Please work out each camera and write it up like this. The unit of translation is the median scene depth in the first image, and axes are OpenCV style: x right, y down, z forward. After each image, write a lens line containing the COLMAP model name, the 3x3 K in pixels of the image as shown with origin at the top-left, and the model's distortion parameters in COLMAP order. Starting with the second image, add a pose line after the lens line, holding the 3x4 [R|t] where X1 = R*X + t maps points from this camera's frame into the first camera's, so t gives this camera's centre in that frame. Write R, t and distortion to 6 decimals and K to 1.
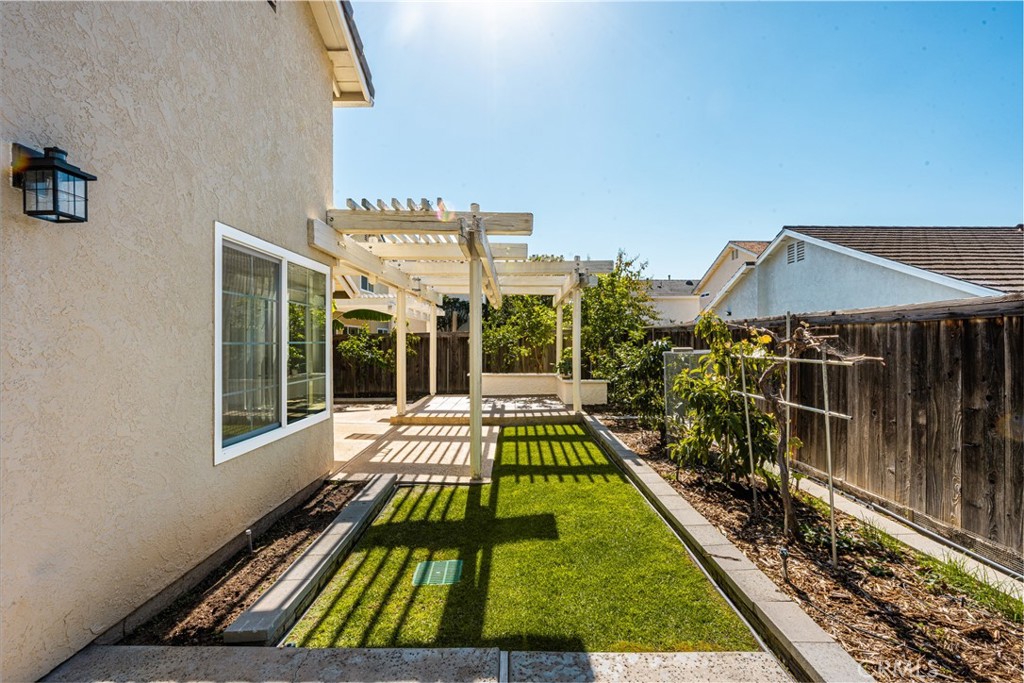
lens RADIAL K [[456.6, 0, 509.5], [0, 456.6, 339.4], [0, 0, 1]] dist [0.002282, 0.001225]
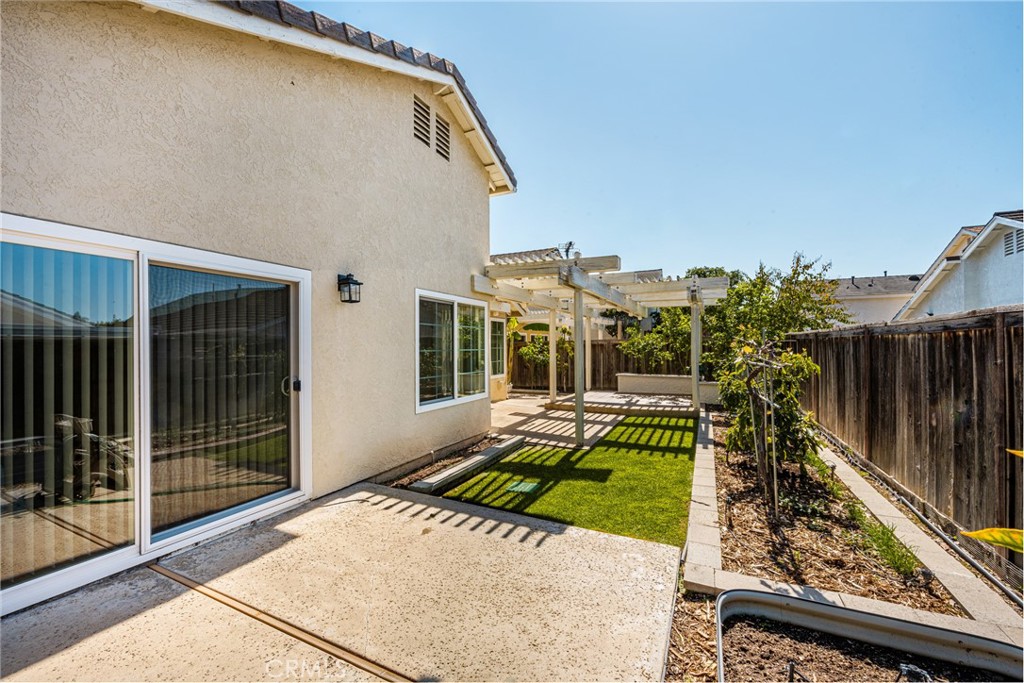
lens RADIAL K [[417.6, 0, 512.4], [0, 417.6, 344.4], [0, 0, 1]] dist [-0.000893, 0.001581]
pose [[0.898466, -0.003268, -0.439030, 0.369067], [0.004173, 0.999991, 0.001097, -0.014753], [0.439023, -0.002818, 0.898472, -0.301935]]
